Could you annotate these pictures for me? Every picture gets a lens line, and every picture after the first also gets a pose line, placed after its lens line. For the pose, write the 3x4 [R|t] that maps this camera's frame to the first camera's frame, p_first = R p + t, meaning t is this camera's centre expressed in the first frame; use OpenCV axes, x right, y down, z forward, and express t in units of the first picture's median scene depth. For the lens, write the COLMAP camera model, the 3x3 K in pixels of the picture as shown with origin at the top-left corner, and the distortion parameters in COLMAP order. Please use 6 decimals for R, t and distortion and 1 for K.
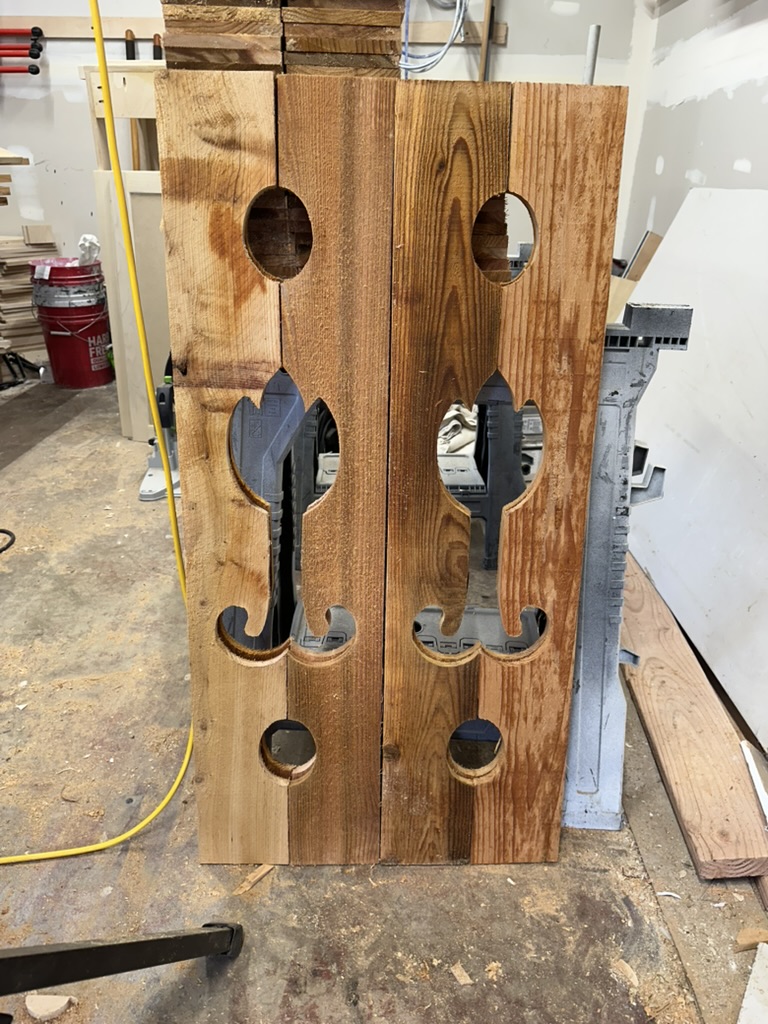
lens RADIAL K [[719.3, 0, 376.7], [0, 719.3, 511.3], [0, 0, 1]] dist [0.006928, -0.012891]
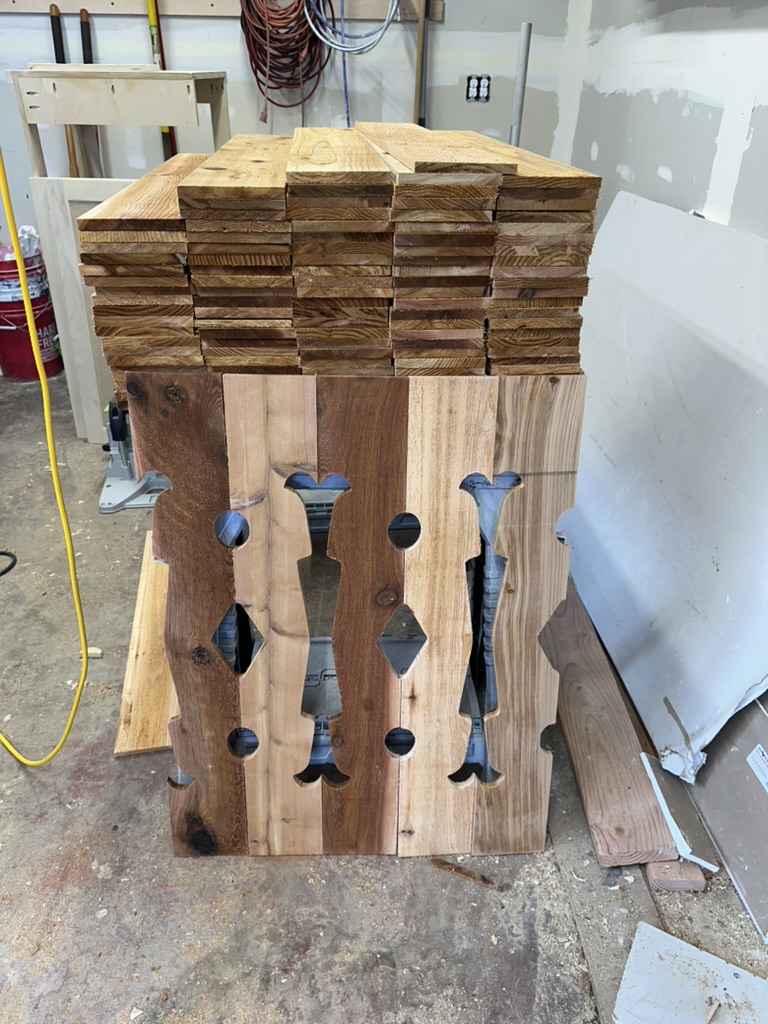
lens RADIAL K [[719.3, 0, 383.0], [0, 719.3, 511.1], [0, 0, 1]] dist [0.006928, -0.012891]
pose [[0.997488, -0.037963, 0.059801, 0.015604], [0.032193, 0.994989, 0.094664, -0.096481], [-0.063095, -0.092501, 0.993712, -0.058071]]
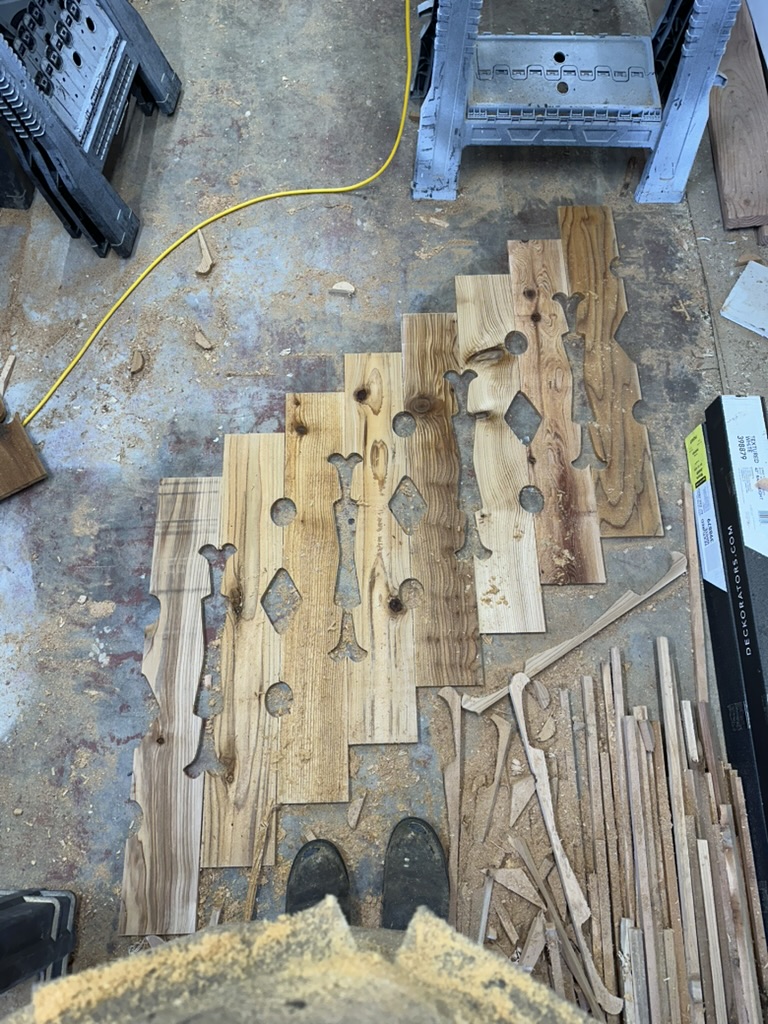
lens RADIAL K [[719.3, 0, 385.8], [0, 719.3, 512.8], [0, 0, 1]] dist [0.006928, -0.012891]
pose [[0.998837, -0.048151, 0.002467, -0.167849], [0.032082, 0.701947, 0.711506, -0.108709], [-0.035992, -0.710600, 0.702675, -0.276814]]
